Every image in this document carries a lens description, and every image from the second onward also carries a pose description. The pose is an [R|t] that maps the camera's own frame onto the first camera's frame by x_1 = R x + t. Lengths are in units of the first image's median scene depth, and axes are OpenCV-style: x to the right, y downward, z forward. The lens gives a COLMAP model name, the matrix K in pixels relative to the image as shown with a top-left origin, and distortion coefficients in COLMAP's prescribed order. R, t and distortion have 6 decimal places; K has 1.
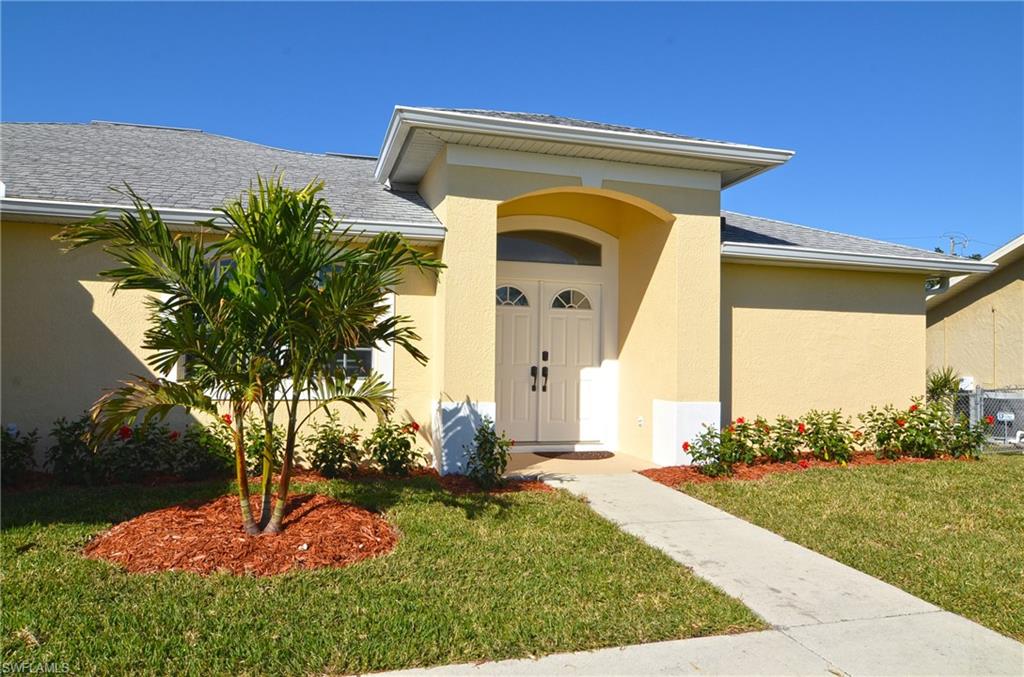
lens RADIAL K [[685.4, 0, 510.4], [0, 685.4, 340.8], [0, 0, 1]] dist [0.000580, 0.000115]
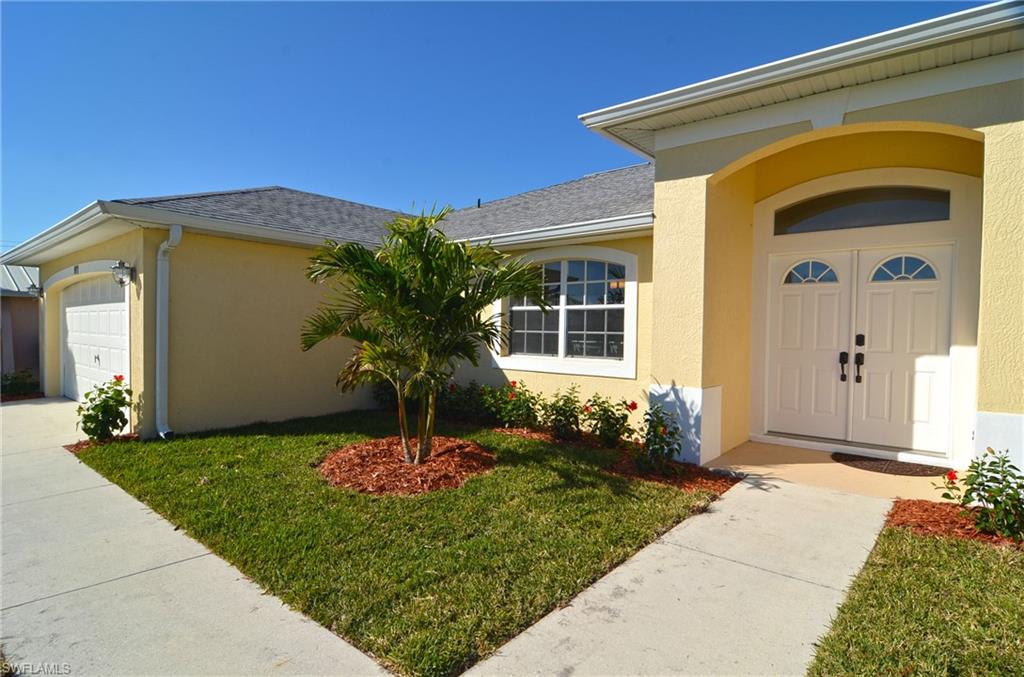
lens RADIAL K [[551.9, 0, 511.3], [0, 551.9, 339.3], [0, 0, 1]] dist [-0.005950, 0.000336]
pose [[0.577975, 0.001529, -0.816053, 0.354951], [0.018883, 0.999705, 0.015247, 0.003071], [0.815836, -0.024221, 0.577776, 0.271758]]
